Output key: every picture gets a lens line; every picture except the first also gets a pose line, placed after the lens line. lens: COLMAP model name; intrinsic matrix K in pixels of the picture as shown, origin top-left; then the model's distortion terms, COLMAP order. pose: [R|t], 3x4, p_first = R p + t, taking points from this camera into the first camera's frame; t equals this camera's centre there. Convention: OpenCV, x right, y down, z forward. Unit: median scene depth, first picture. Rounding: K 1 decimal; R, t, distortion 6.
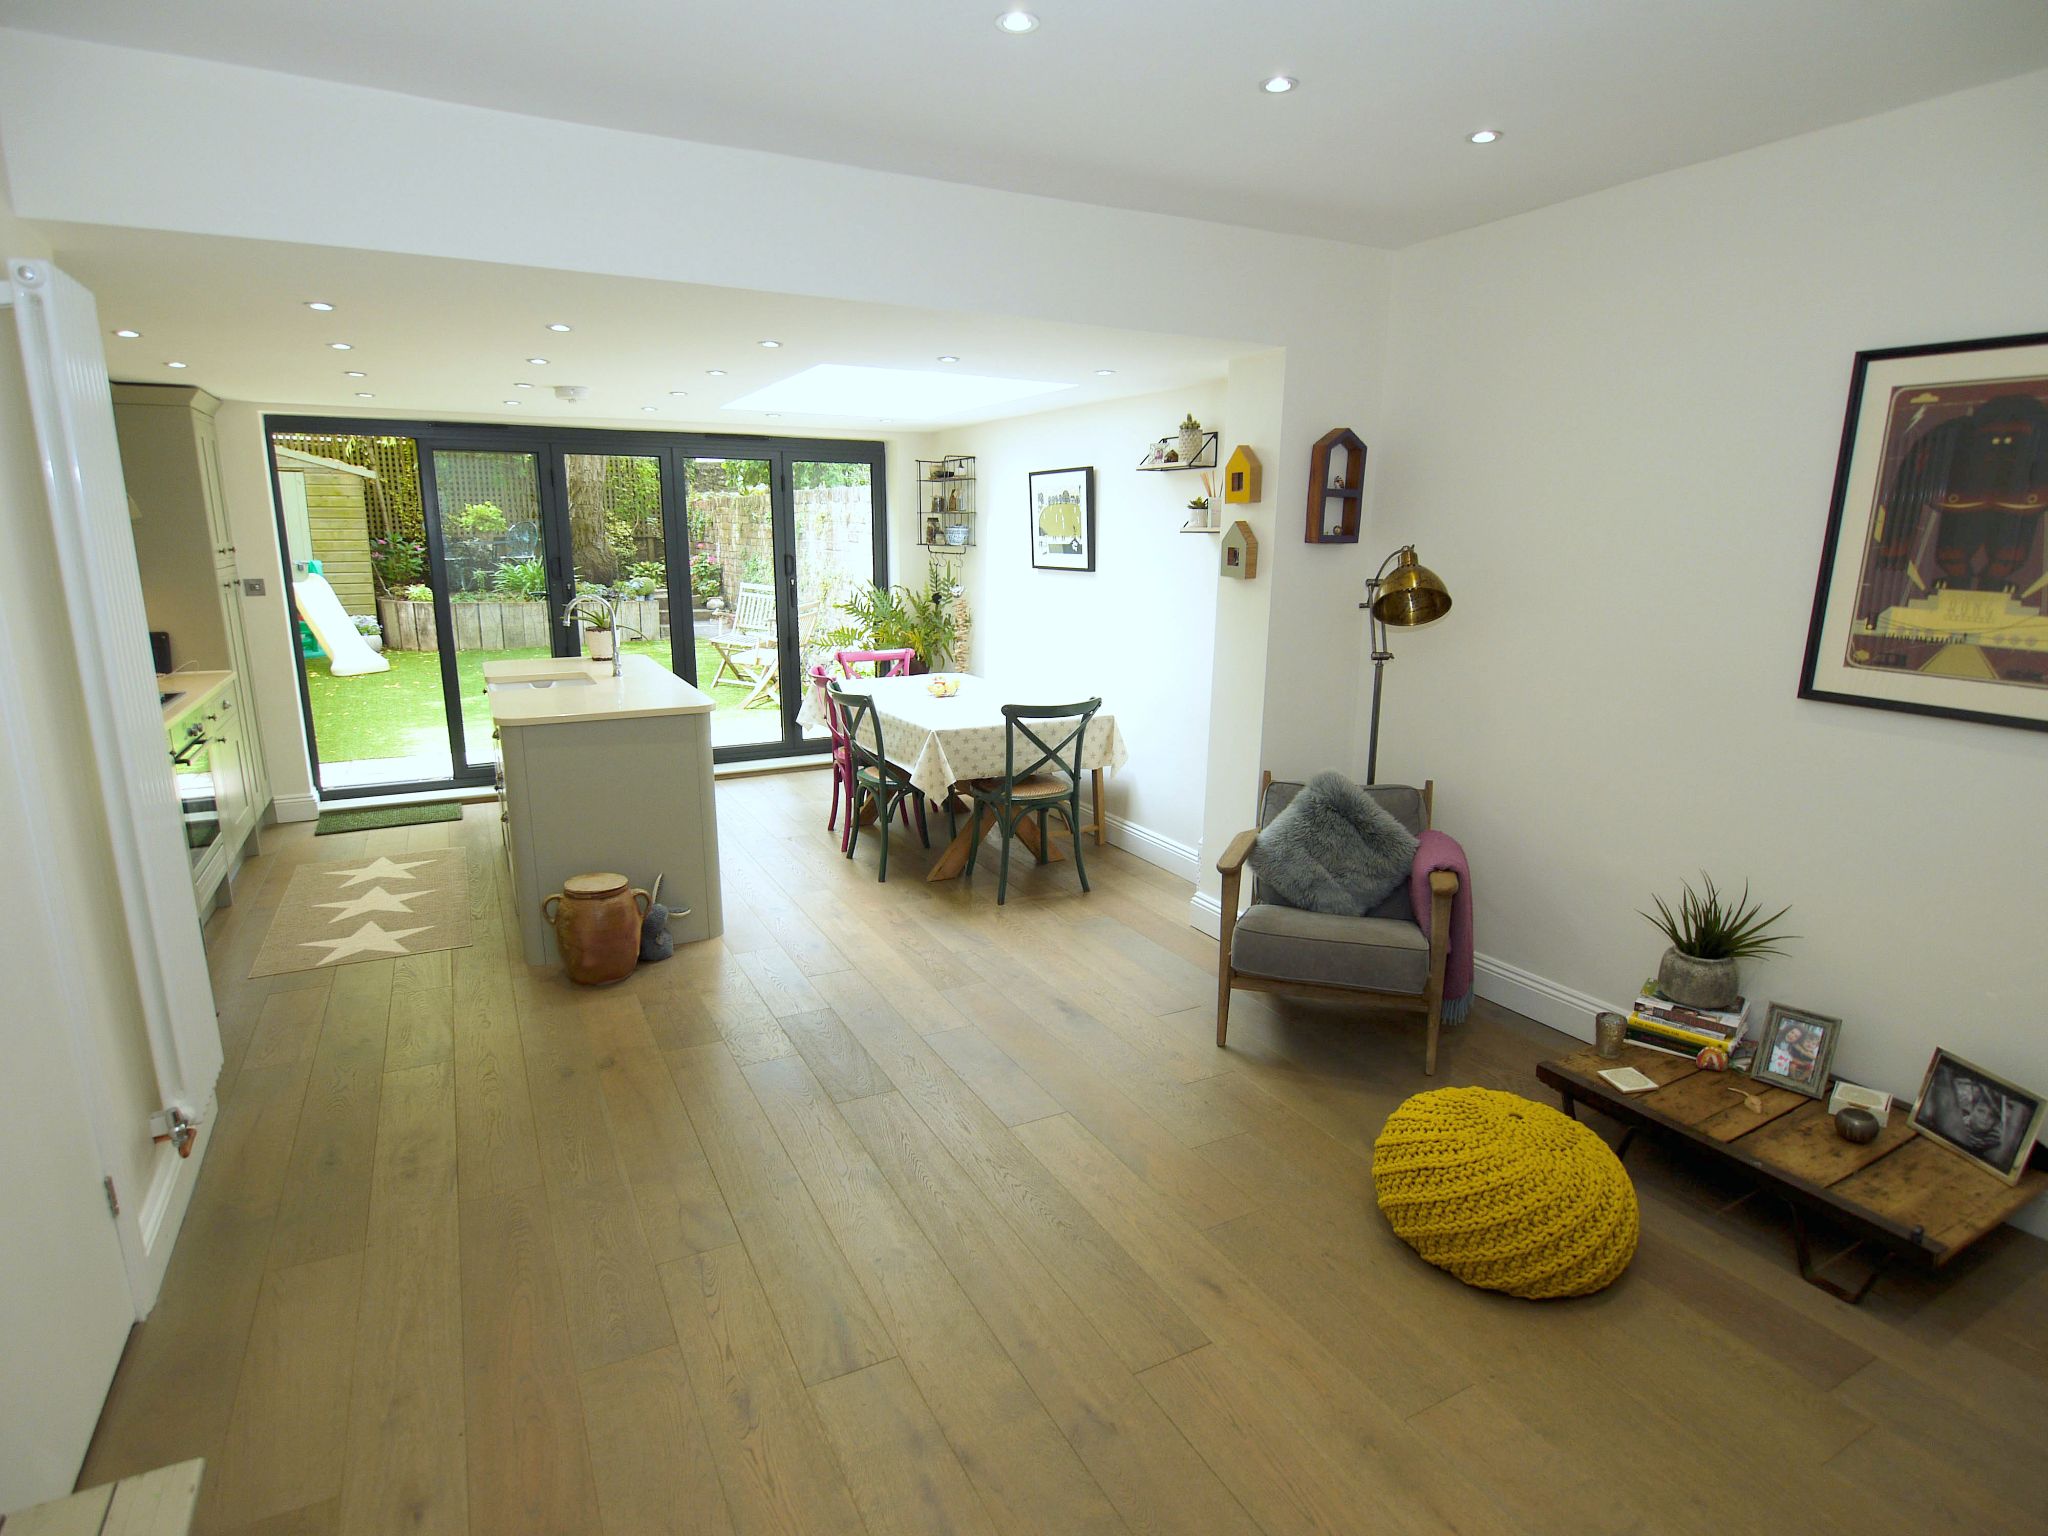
lens RADIAL K [[1082.8, 0, 1018.9], [0, 1082.8, 771.7], [0, 0, 1]] dist [-0.012662, 0.001311]
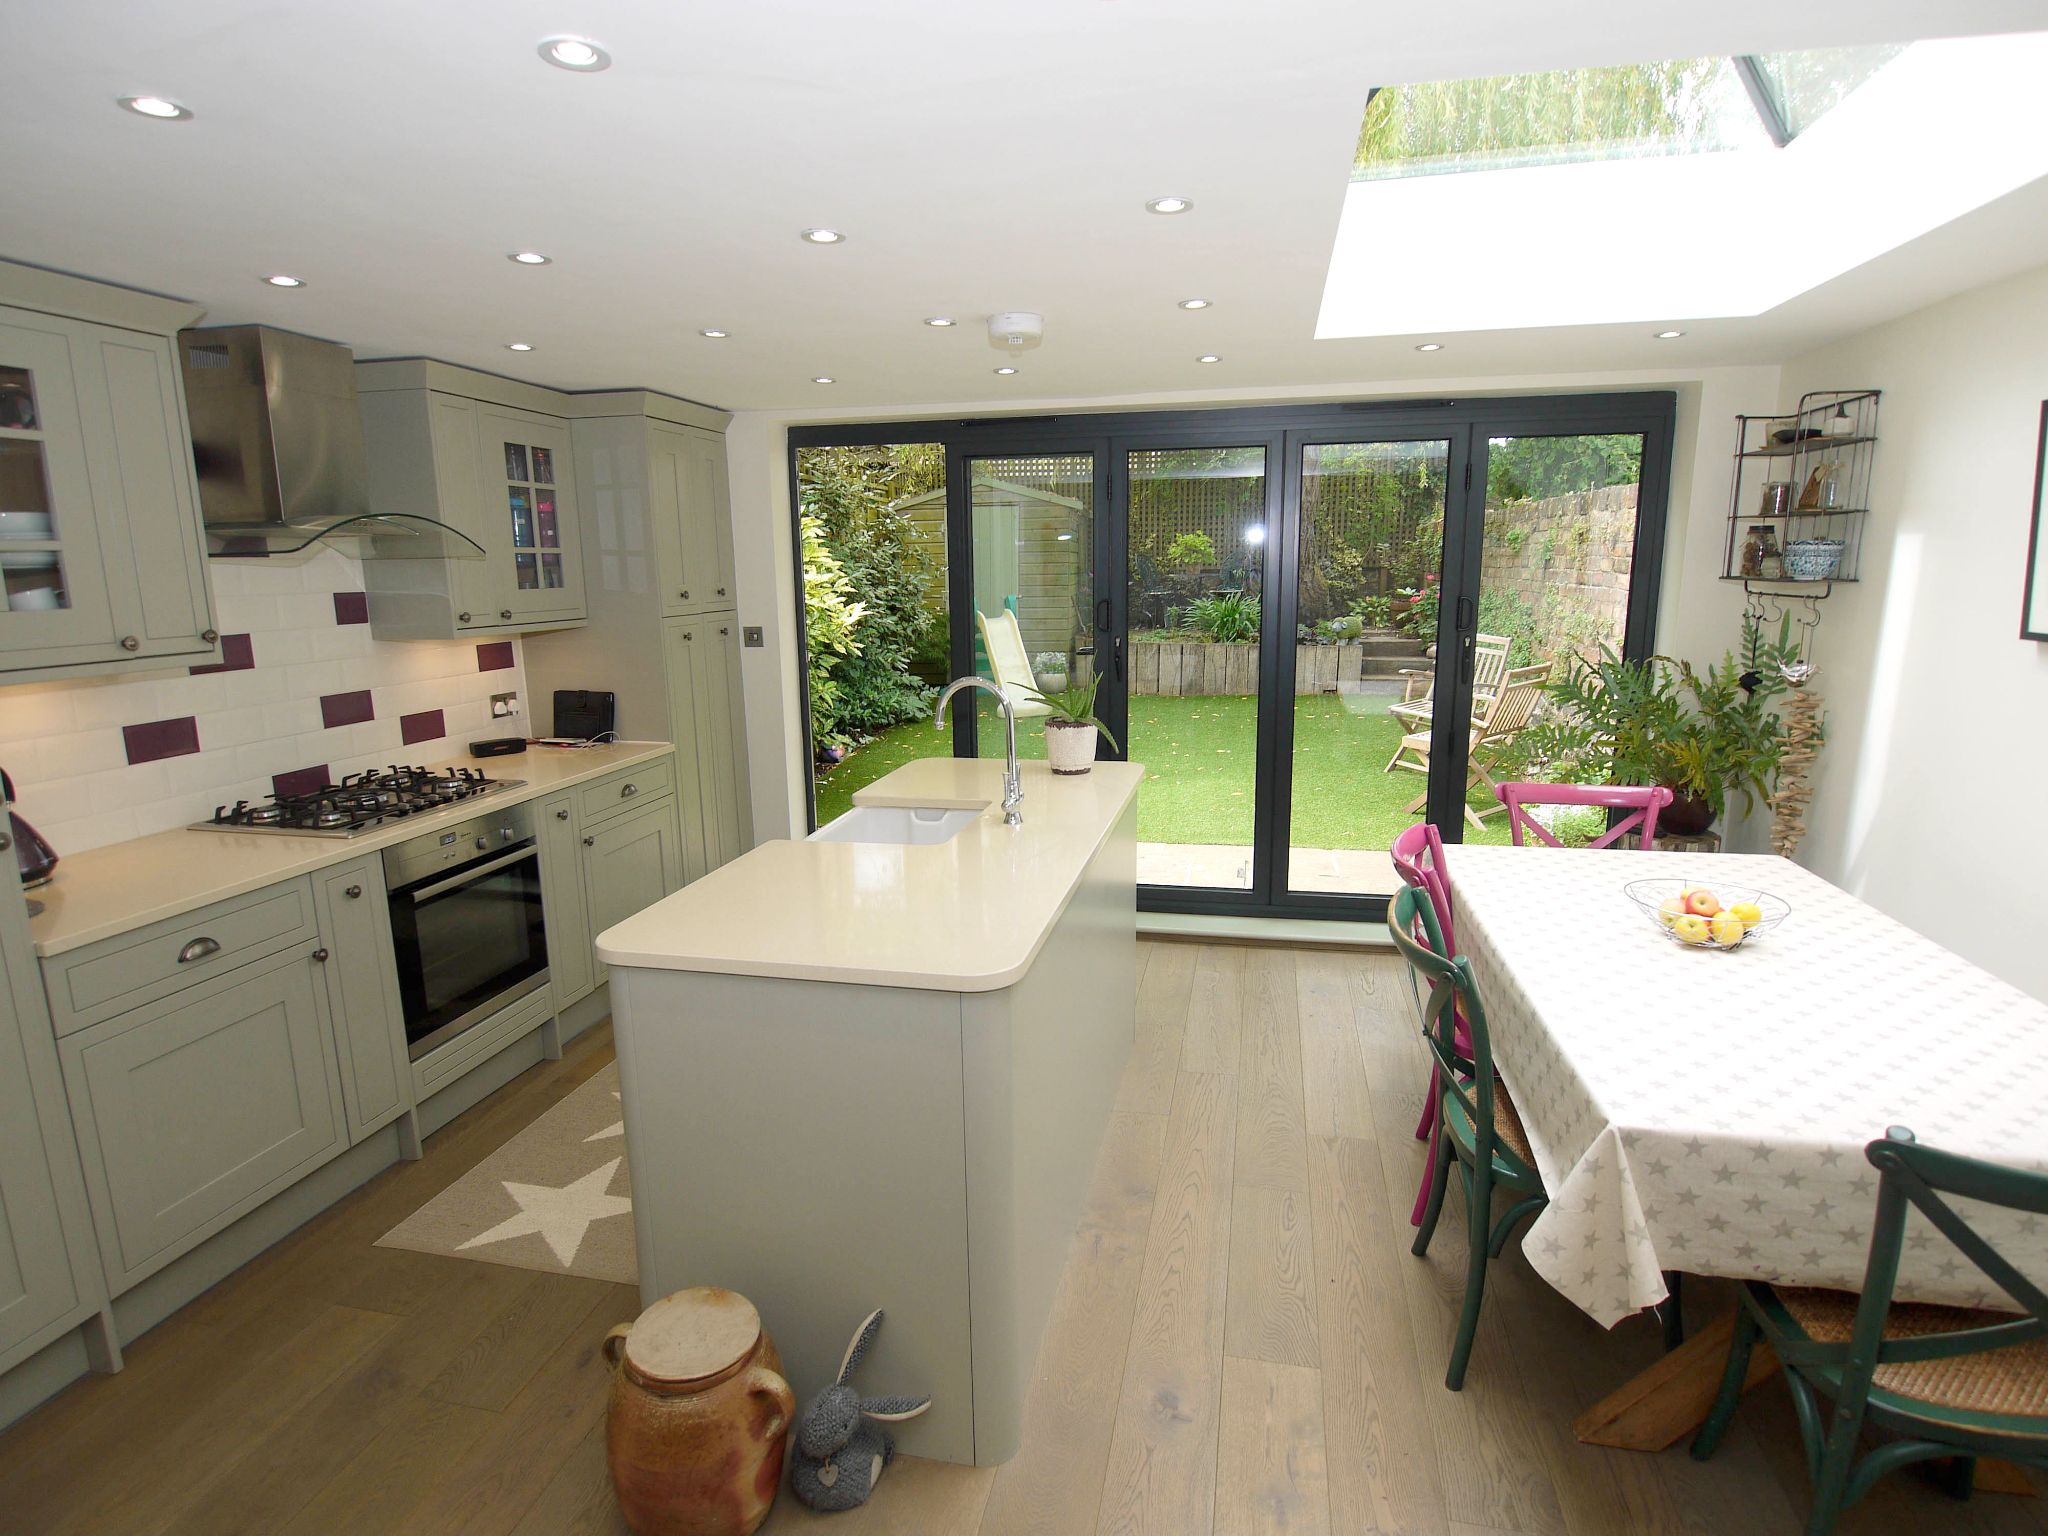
lens RADIAL K [[1082.8, 0, 1019.1], [0, 1082.8, 781.3], [0, 0, 1]] dist [-0.012662, 0.001311]
pose [[0.764670, 0.111329, -0.634733, -0.011920], [-0.122111, 0.992152, 0.026910, -0.086992], [0.632747, 0.056931, 0.772263, 0.396916]]
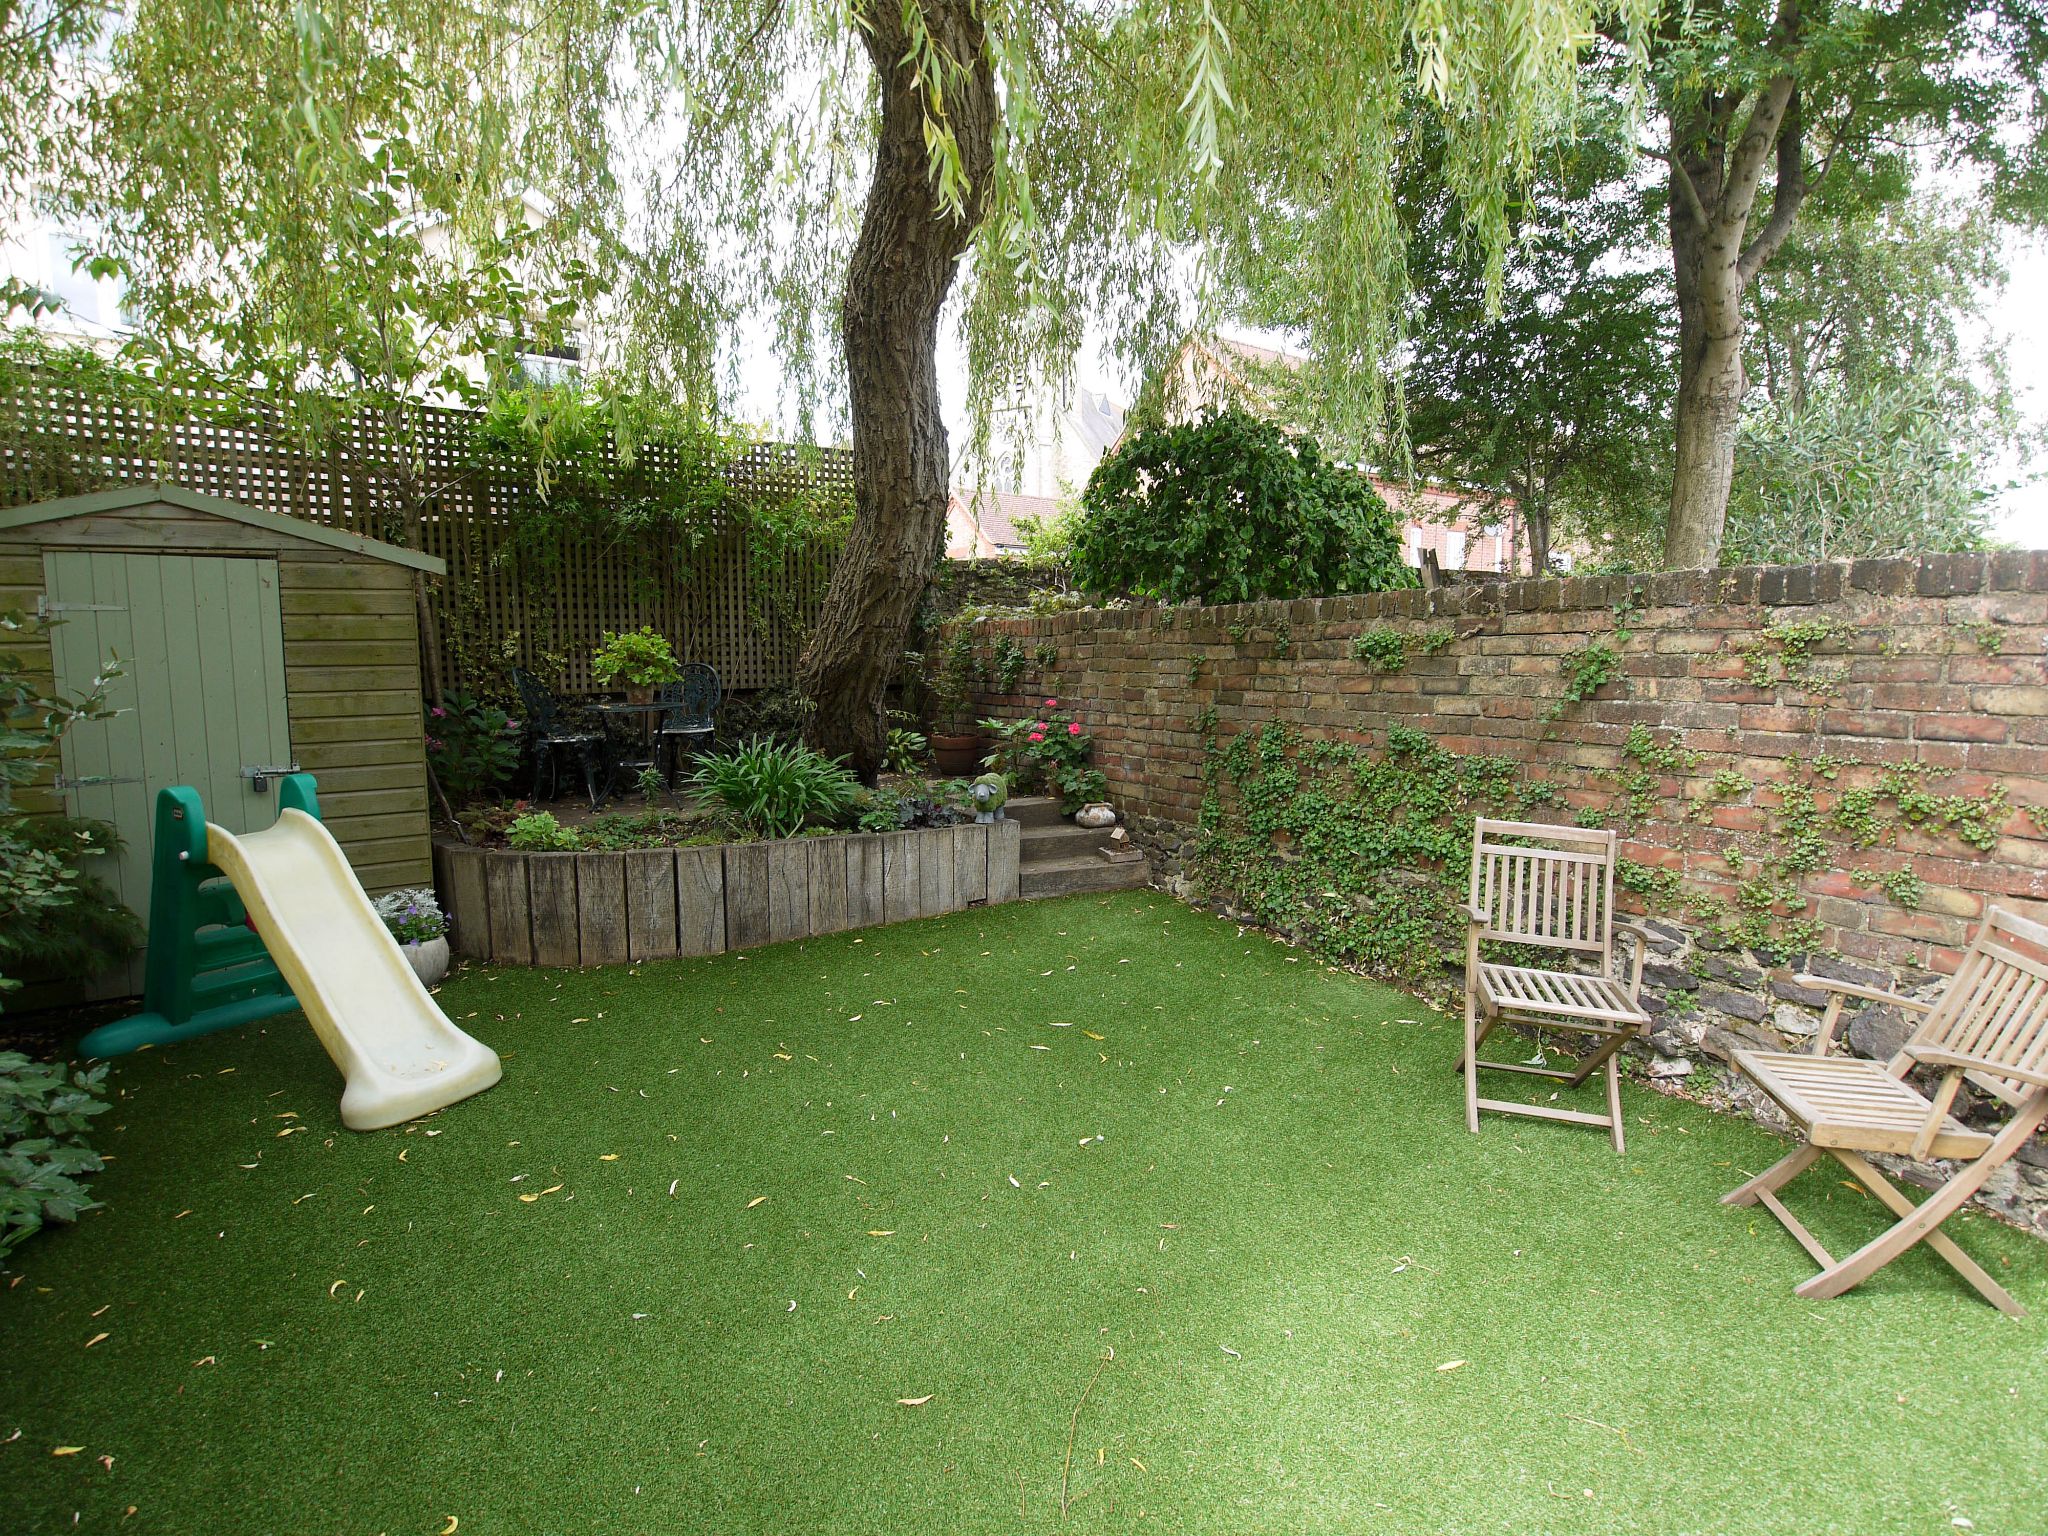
lens RADIAL K [[1082.8, 0, 1021.5], [0, 1082.8, 774.2], [0, 0, 1]] dist [-0.012662, 0.001311]
pose [[0.998966, -0.022694, 0.039398, -0.631196], [0.026980, 0.993353, -0.111903, -0.224550], [-0.036596, 0.112851, 0.992938, 0.933552]]
